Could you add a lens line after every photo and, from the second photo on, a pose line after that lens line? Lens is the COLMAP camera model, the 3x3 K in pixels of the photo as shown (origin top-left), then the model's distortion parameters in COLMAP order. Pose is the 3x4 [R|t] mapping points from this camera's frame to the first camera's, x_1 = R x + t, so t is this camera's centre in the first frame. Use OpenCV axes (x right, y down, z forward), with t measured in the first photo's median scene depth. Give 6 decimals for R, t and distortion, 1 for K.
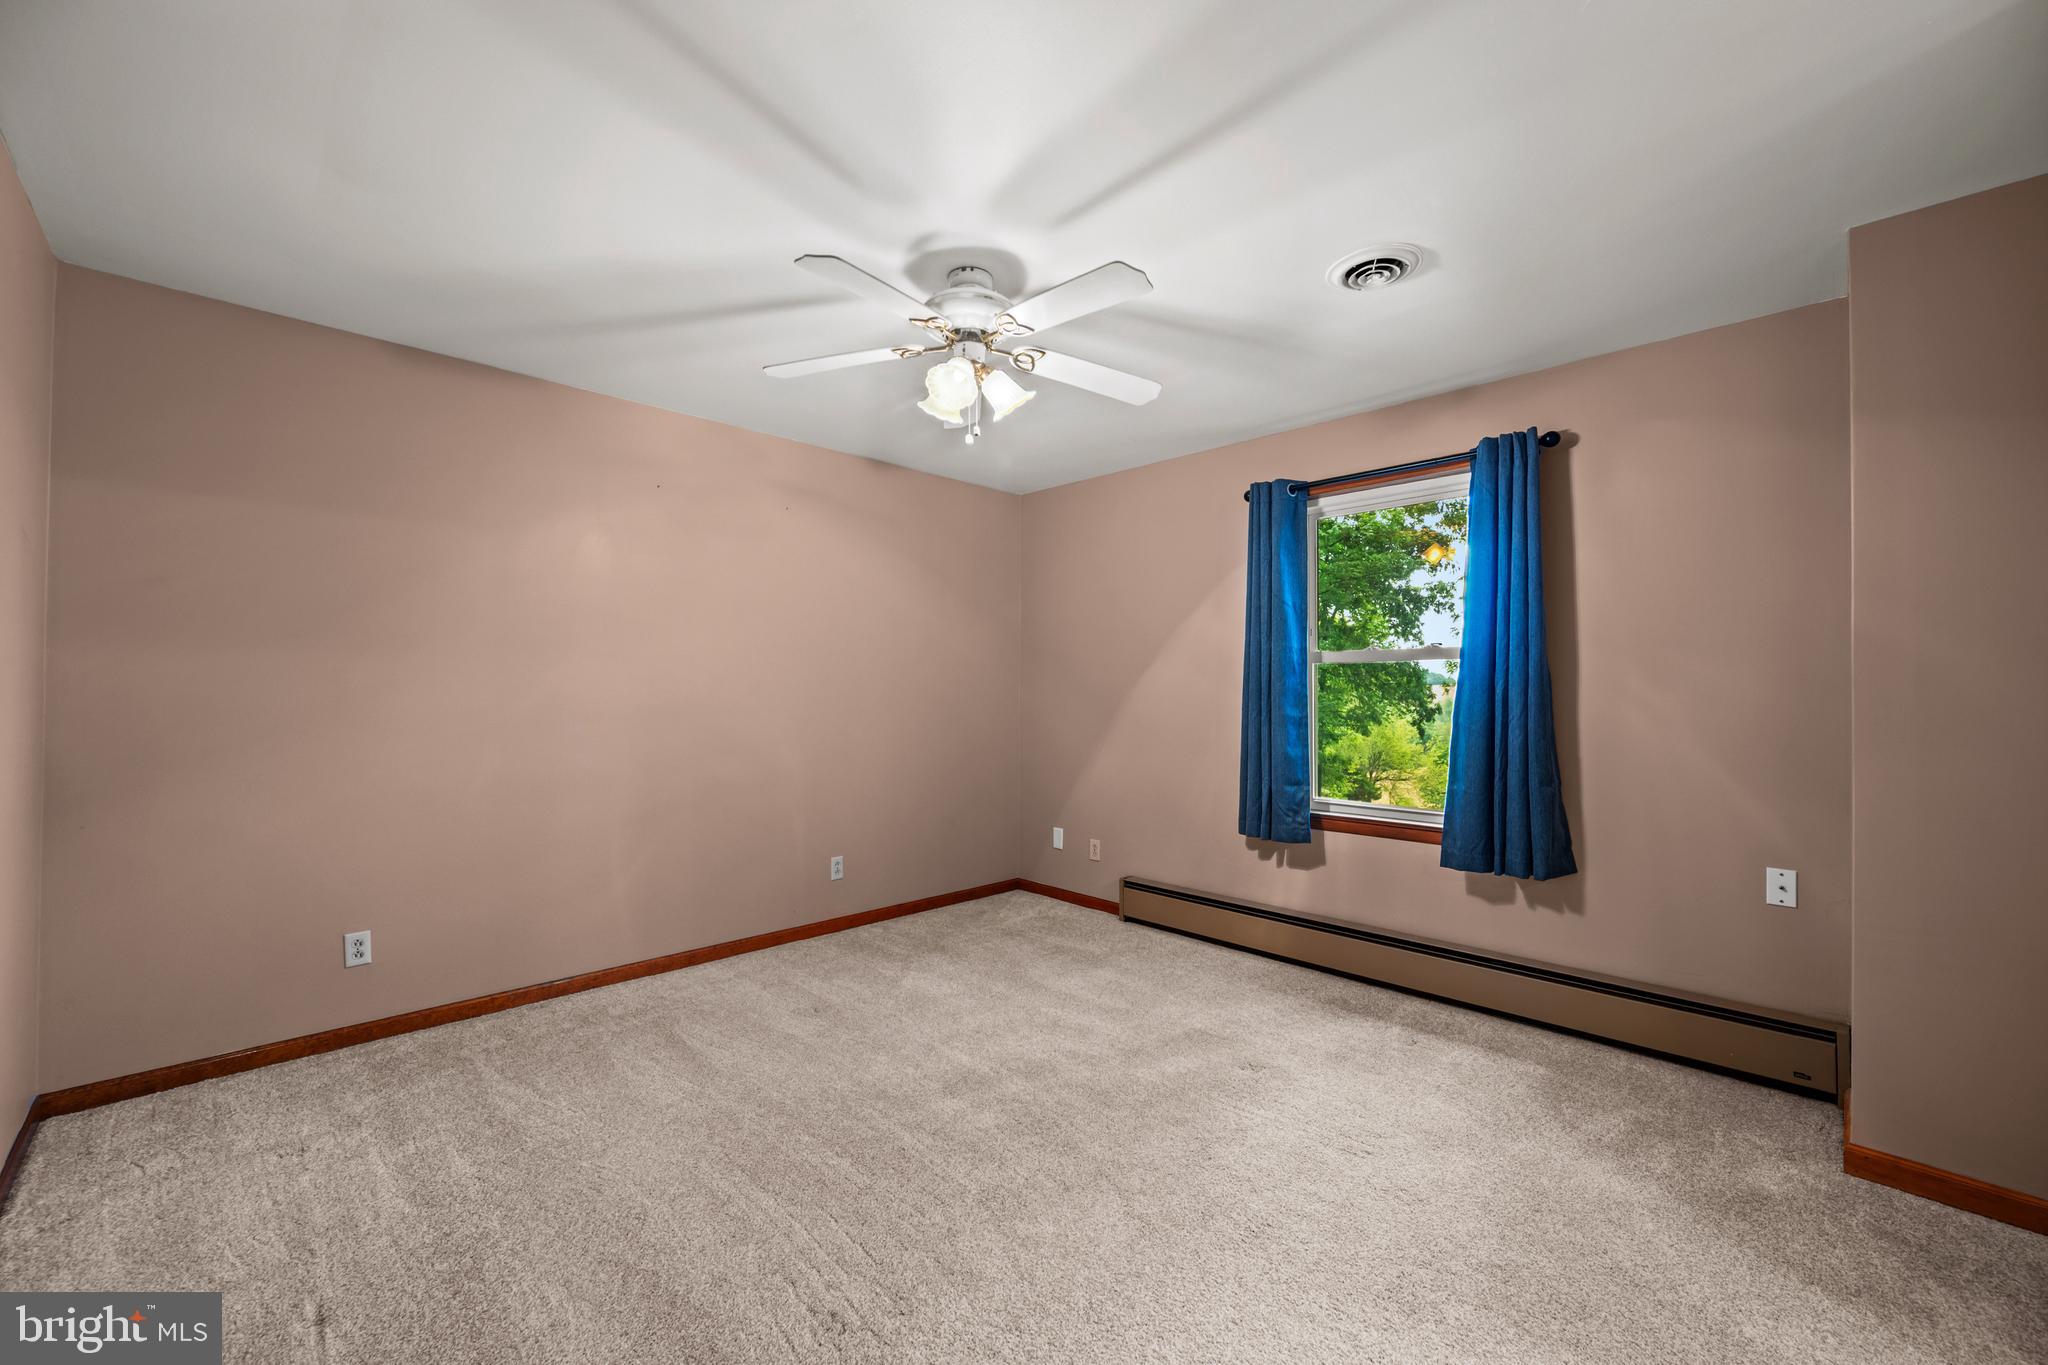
lens RADIAL K [[795.3, 0, 1027.3], [0, 795.3, 682.9], [0, 0, 1]] dist [-0.002542, -0.000239]
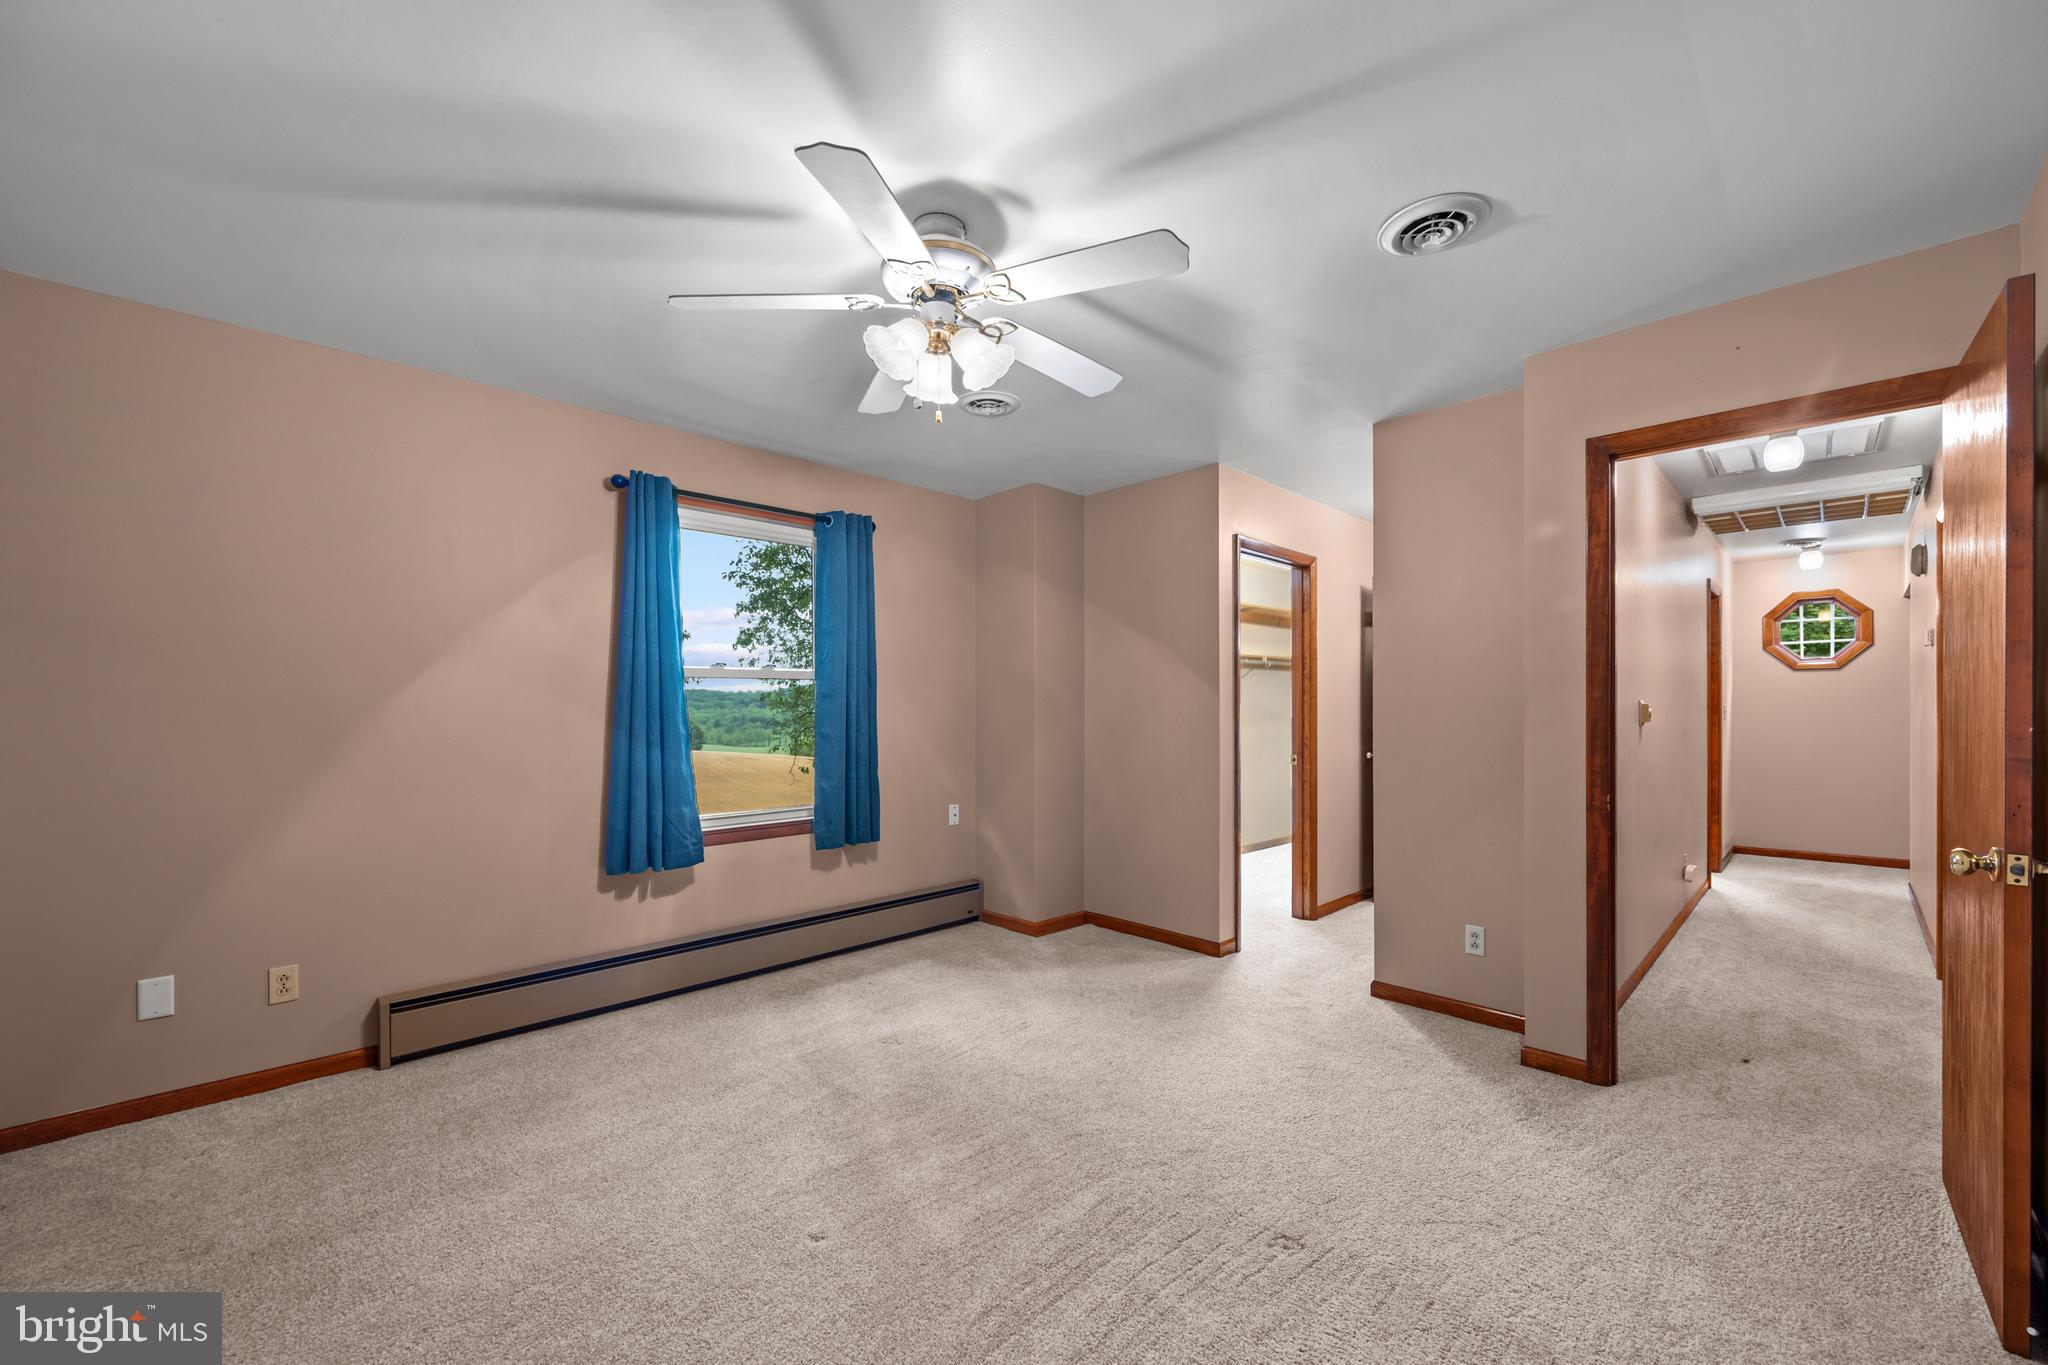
lens RADIAL K [[795.3, 0, 1013.6], [0, 795.3, 711.3], [0, 0, 1]] dist [-0.002542, -0.000239]
pose [[0.023793, -0.011023, 0.999656, -0.687109], [-0.010090, 0.999886, 0.011265, -0.000155], [-0.999666, -0.010355, 0.023679, 0.660240]]
